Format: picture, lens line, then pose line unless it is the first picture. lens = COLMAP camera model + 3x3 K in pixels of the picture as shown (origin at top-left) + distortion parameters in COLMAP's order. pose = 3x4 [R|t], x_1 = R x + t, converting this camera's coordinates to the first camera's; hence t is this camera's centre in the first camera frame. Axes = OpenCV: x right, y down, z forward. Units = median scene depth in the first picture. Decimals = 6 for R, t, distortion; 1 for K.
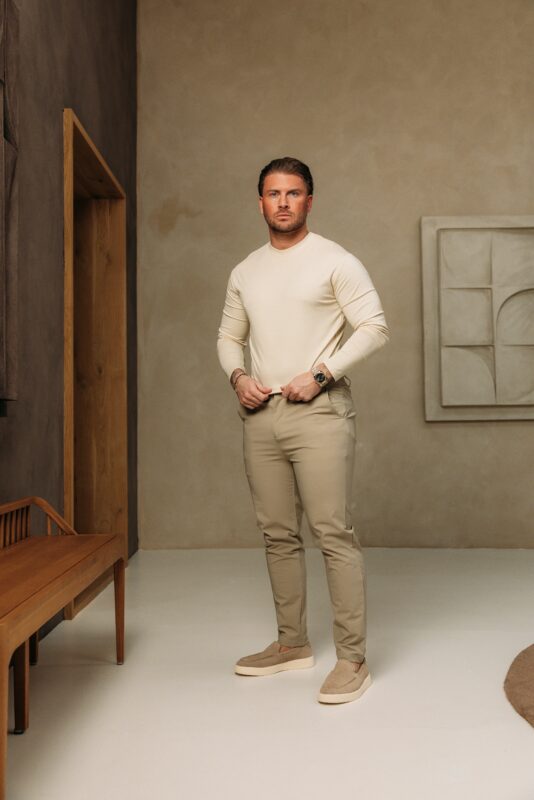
lens RADIAL K [[946.3, 0, 268.2], [0, 946.3, 398.3], [0, 0, 1]] dist [-0.020085, 0.000000]
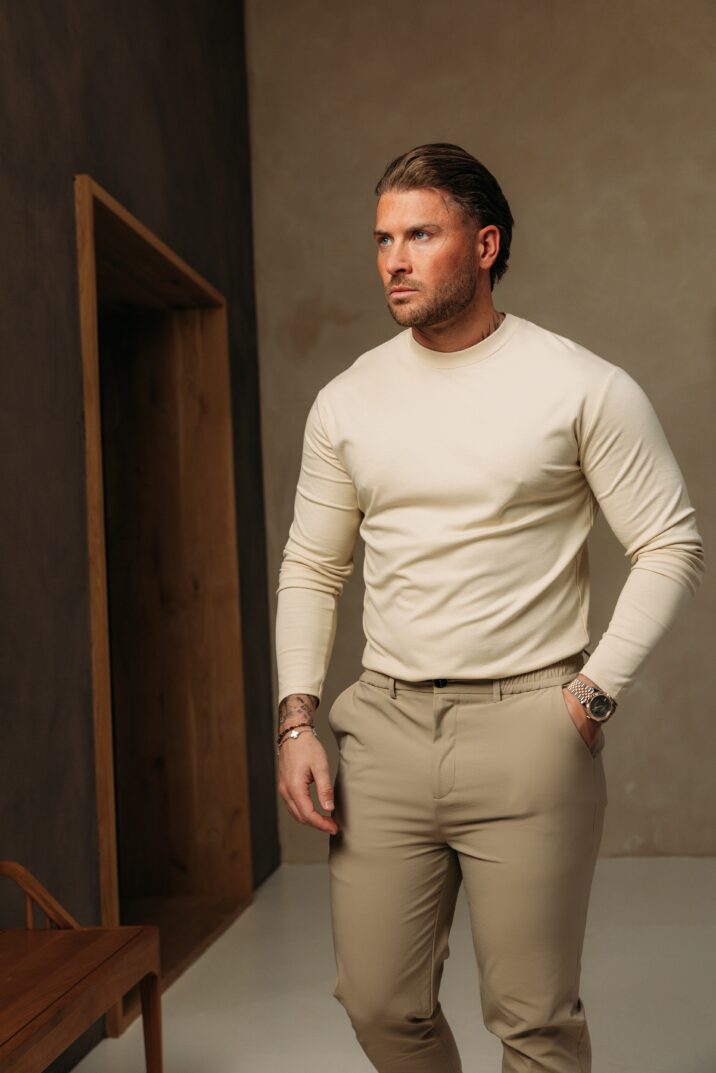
lens RADIAL K [[1396.7, 0, 350.9], [0, 1396.7, 533.6], [0, 0, 1]] dist [-0.004607, 0.000000]
pose [[0.988439, -0.048060, -0.143804, 0.055411], [0.045048, 0.998693, -0.024133, -0.036417], [0.144776, 0.017376, 0.989312, 0.107673]]
